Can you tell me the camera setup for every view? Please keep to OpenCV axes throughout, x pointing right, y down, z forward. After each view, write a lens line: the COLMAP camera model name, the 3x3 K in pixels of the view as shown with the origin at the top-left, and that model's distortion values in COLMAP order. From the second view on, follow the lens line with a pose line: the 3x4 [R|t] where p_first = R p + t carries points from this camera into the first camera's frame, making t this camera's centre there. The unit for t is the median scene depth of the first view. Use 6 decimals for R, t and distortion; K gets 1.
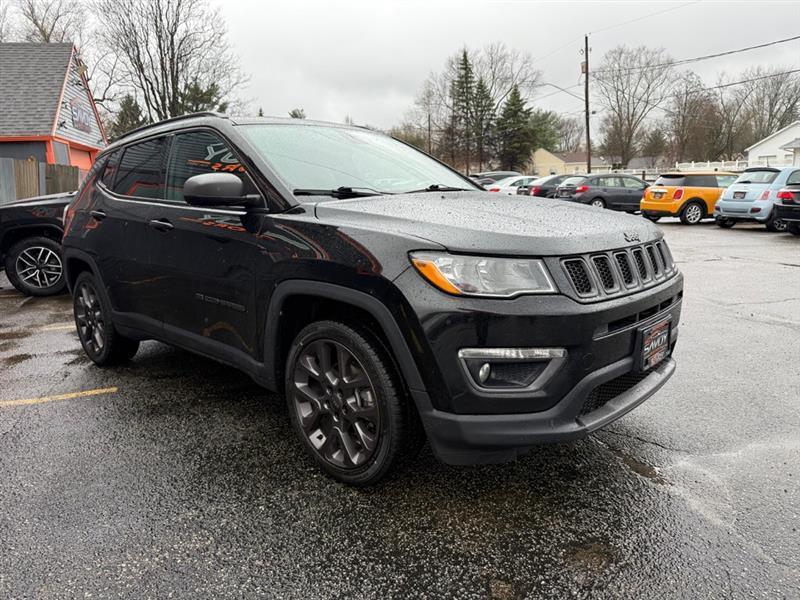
lens RADIAL K [[562.9, 0, 400.0], [0, 562.9, 300.0], [0, 0, 1]] dist [0.056126, -0.066995]
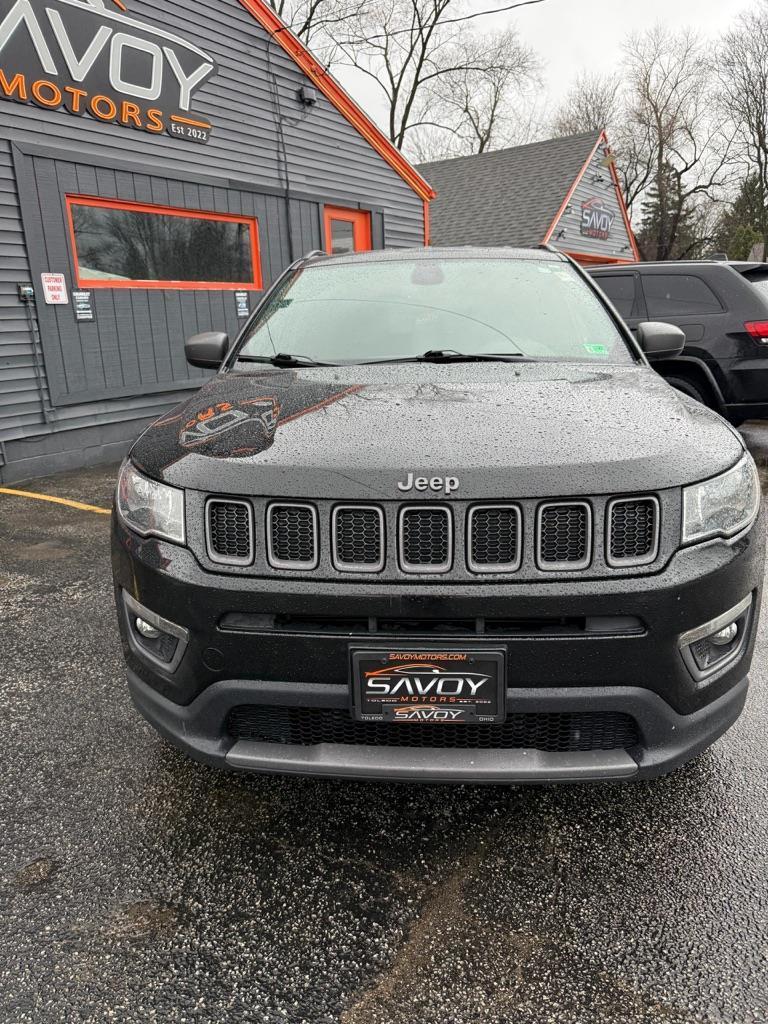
lens RADIAL K [[720.6, 0, 388.6], [0, 720.6, 517.6], [0, 0, 1]] dist [0.056126, -0.066995]
pose [[0.652824, 0.211751, -0.727312, 0.748741], [-0.141567, 0.977324, 0.157471, -0.152597], [0.744164, 0.000162, 0.667997, 0.430845]]
